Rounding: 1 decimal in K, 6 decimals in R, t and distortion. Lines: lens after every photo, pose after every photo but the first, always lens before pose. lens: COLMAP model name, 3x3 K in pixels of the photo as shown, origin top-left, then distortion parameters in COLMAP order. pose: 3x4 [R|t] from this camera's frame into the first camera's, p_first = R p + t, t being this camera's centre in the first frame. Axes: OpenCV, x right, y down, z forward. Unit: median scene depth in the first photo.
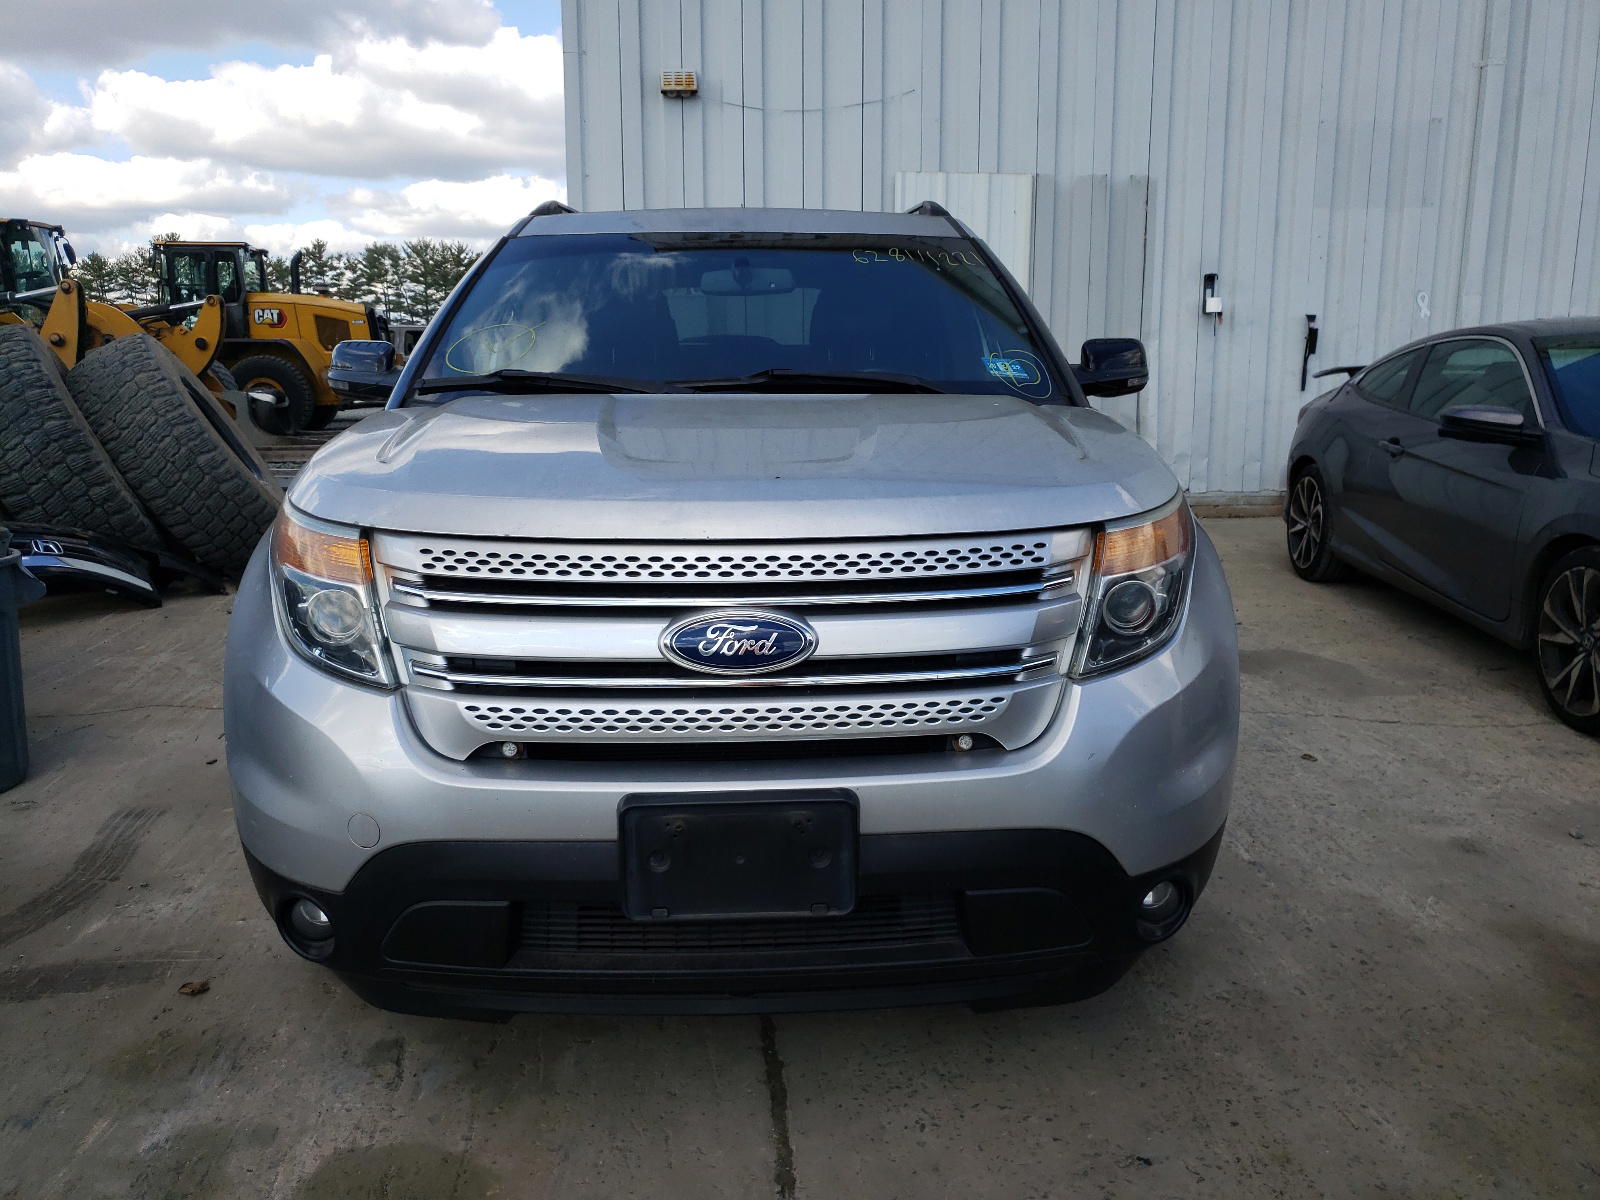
lens RADIAL K [[1222.7, 0, 800.0], [0, 1222.7, 600.0], [0, 0, 1]] dist [0.004691, 0.000244]
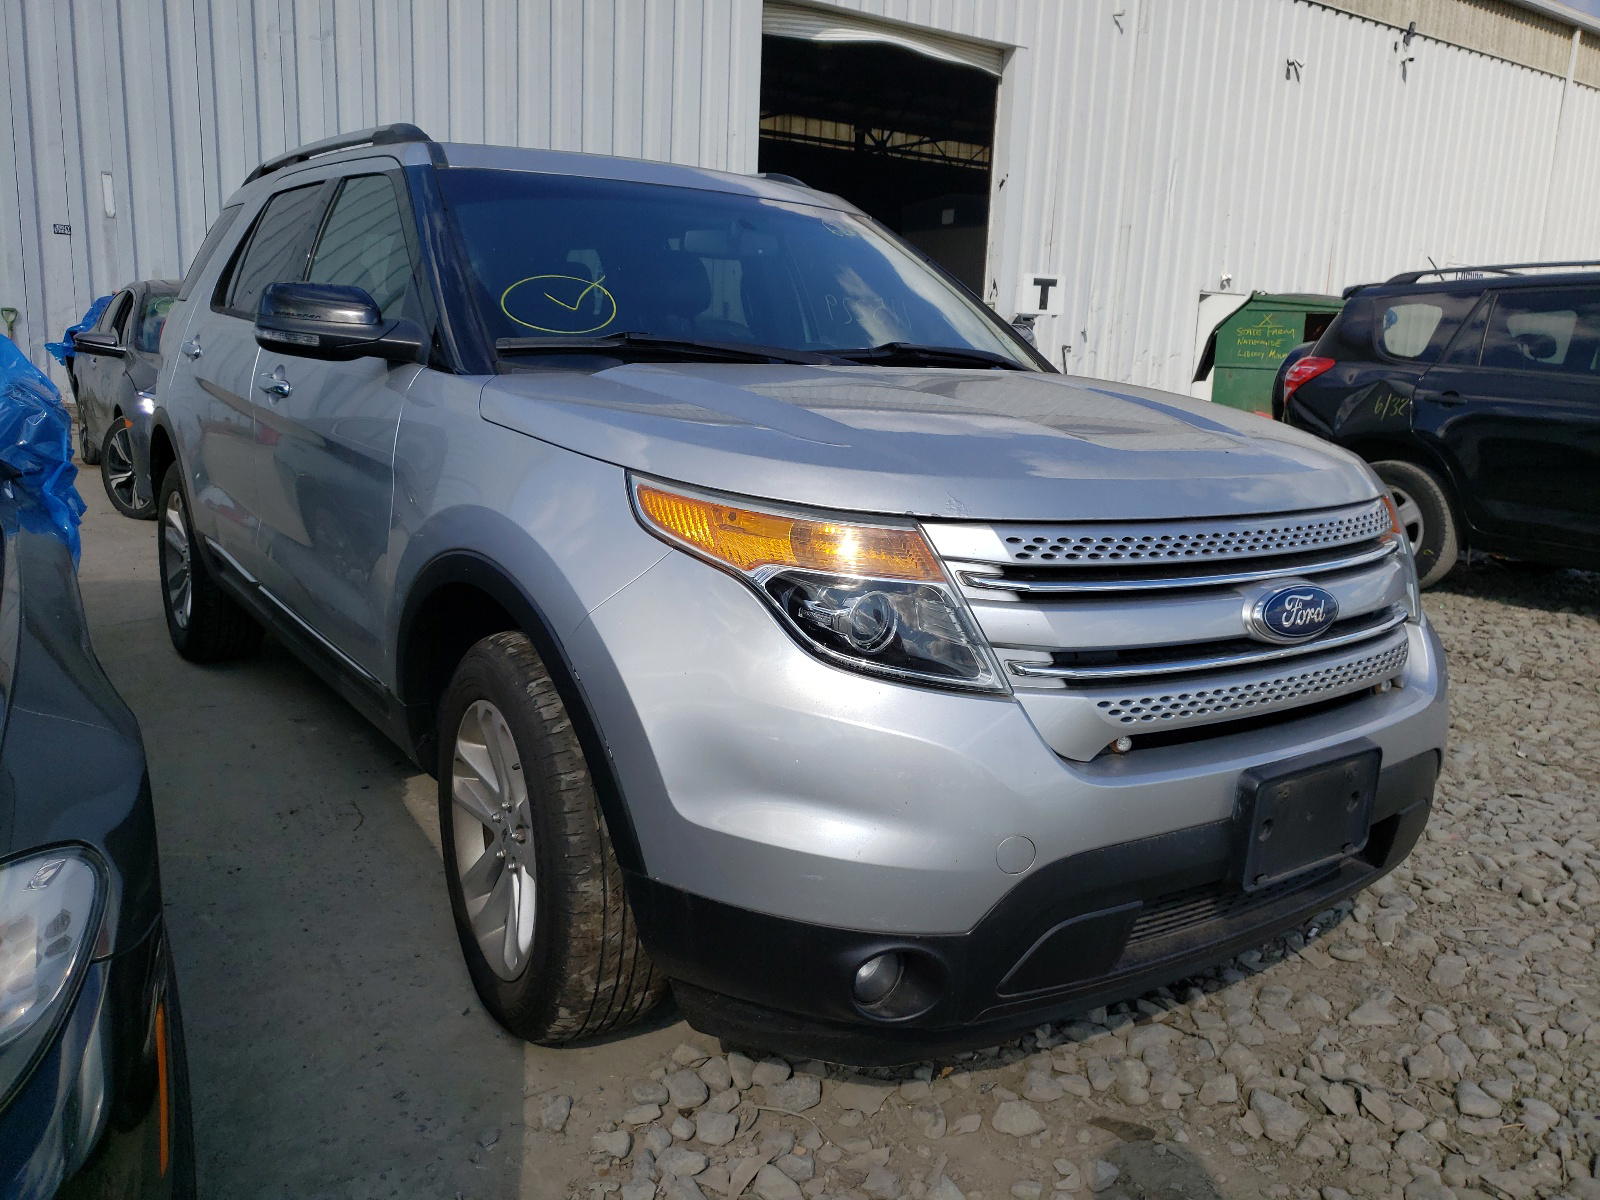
lens RADIAL K [[1222.7, 0, 800.0], [0, 1222.7, 600.0], [0, 0, 1]] dist [0.004691, 0.000244]
pose [[0.832206, -0.073677, 0.549550, -0.954641], [0.052906, 0.997162, 0.053571, -0.053278], [-0.551937, -0.015508, 0.833742, 0.348098]]
